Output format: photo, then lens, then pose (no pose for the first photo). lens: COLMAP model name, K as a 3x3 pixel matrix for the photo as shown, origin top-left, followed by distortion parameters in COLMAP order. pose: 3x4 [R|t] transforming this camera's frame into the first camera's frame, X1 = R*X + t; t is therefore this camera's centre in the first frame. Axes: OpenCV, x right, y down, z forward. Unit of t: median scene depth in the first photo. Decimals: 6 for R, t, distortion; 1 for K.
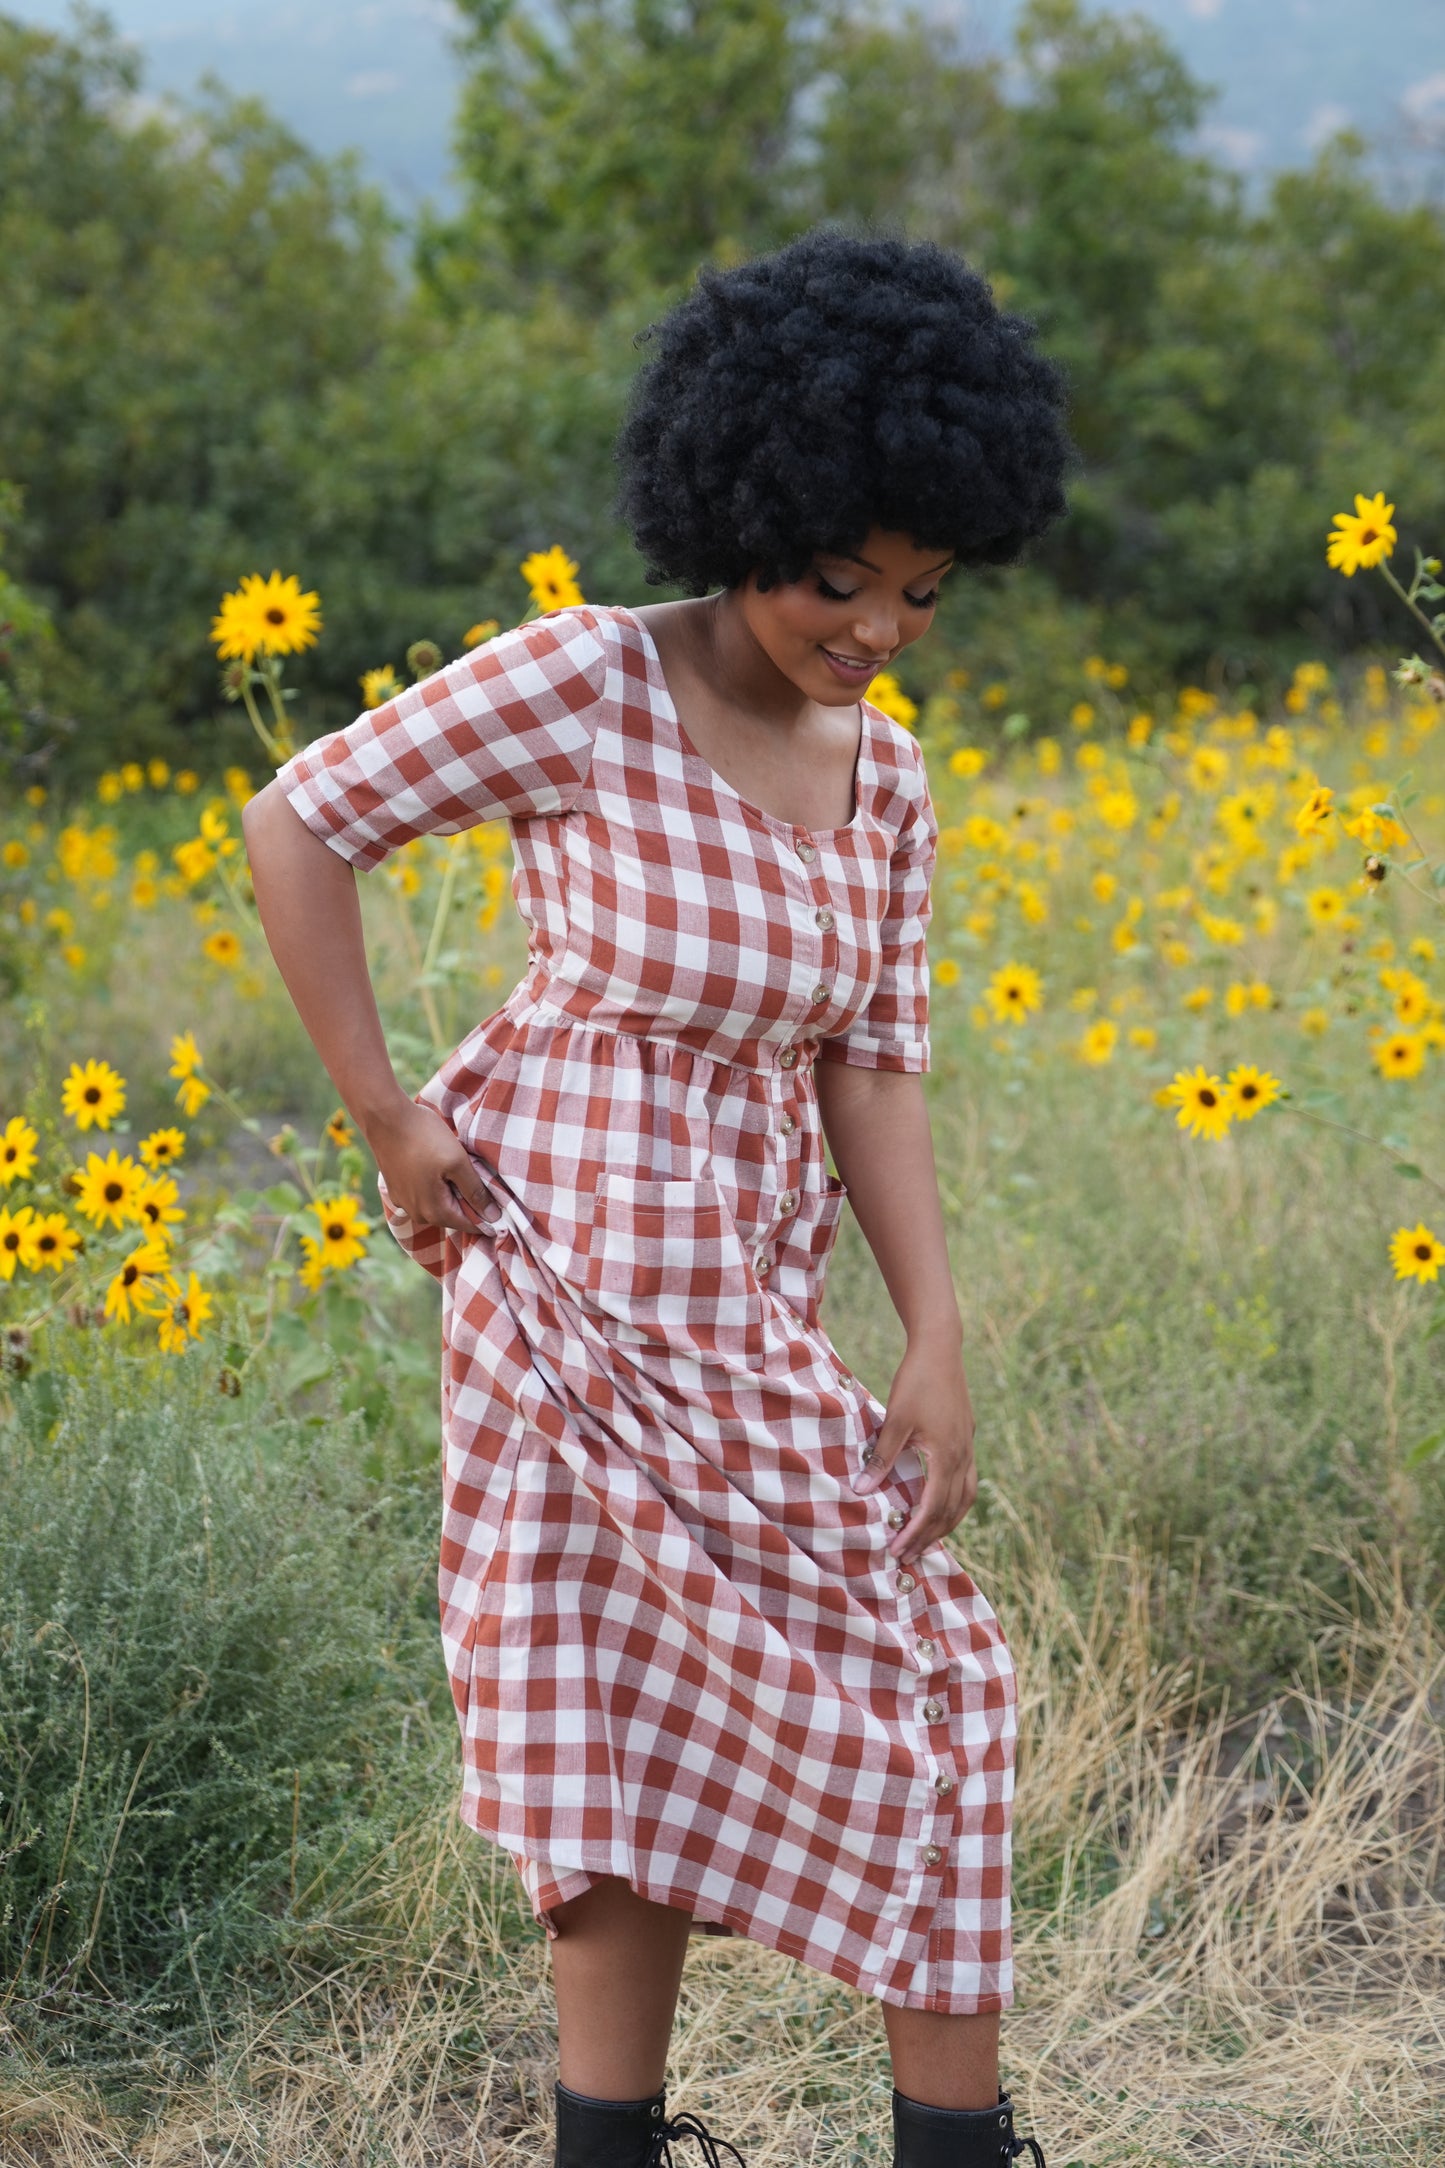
lens RADIAL K [[3223.9, 0, 746.4], [0, 3223.9, 1059.9], [0, 0, 1]] dist [0.124573, 0.541483]
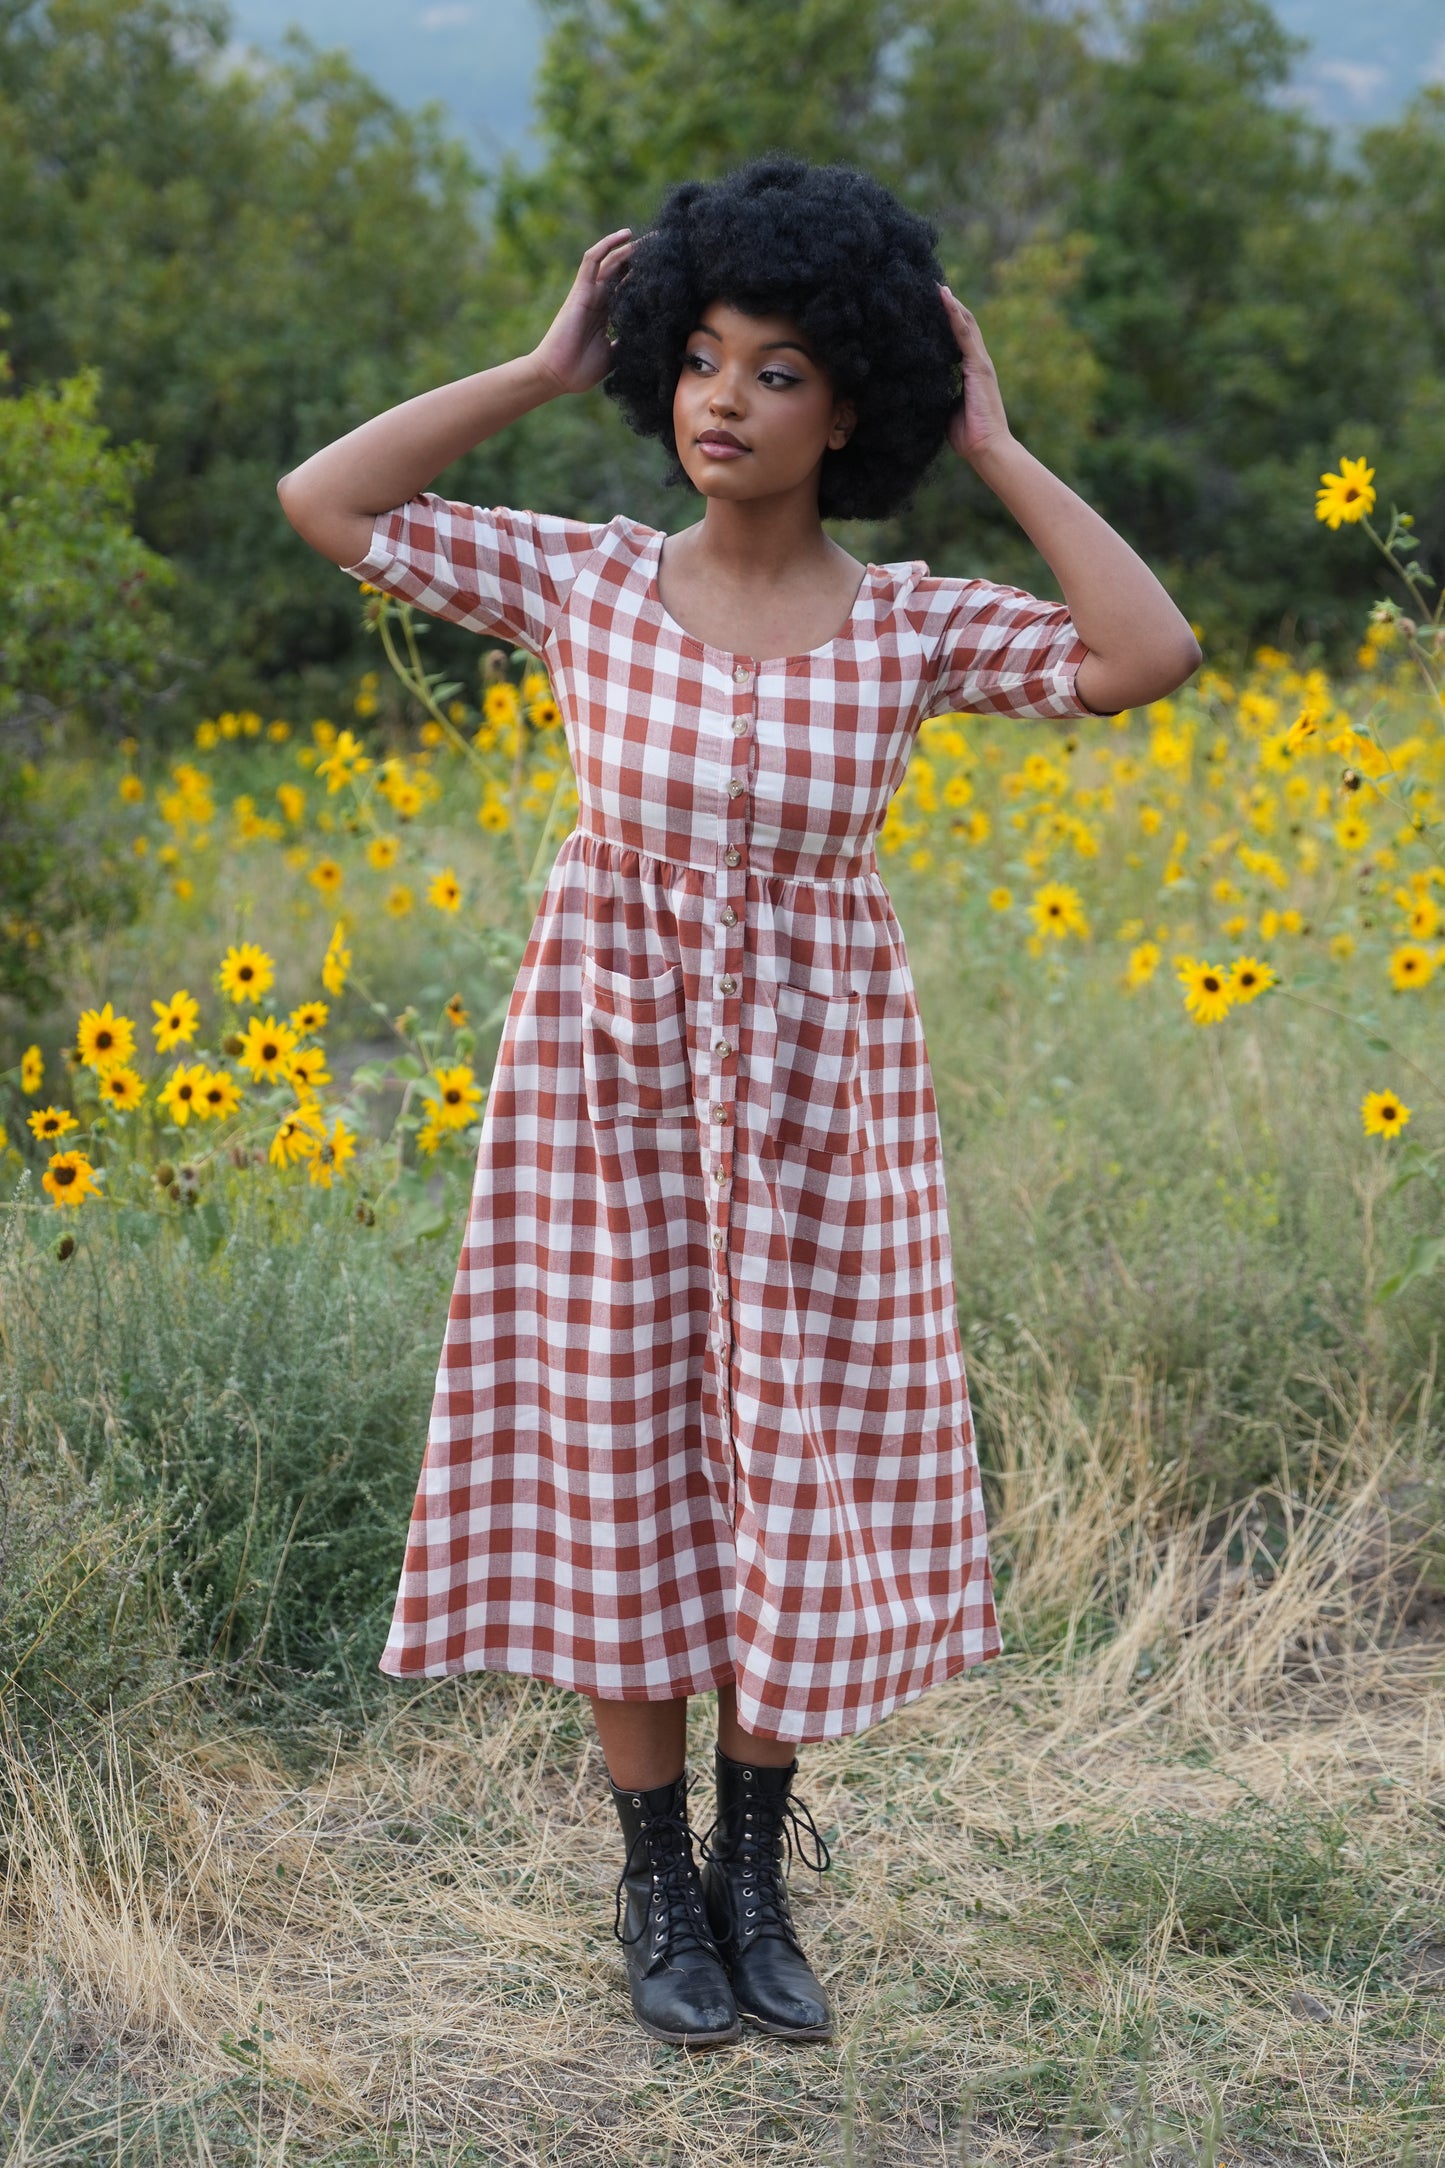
lens RADIAL K [[3510.5, 0, 735.5], [0, 3510.5, 1075.2], [0, 0, 1]] dist [0.217066, 0.193506]
pose [[0.999589, 0.008926, -0.027232, 0.009369], [-0.008856, 0.999957, 0.002693, 0.043953], [0.027255, -0.002451, 0.999626, -0.270520]]
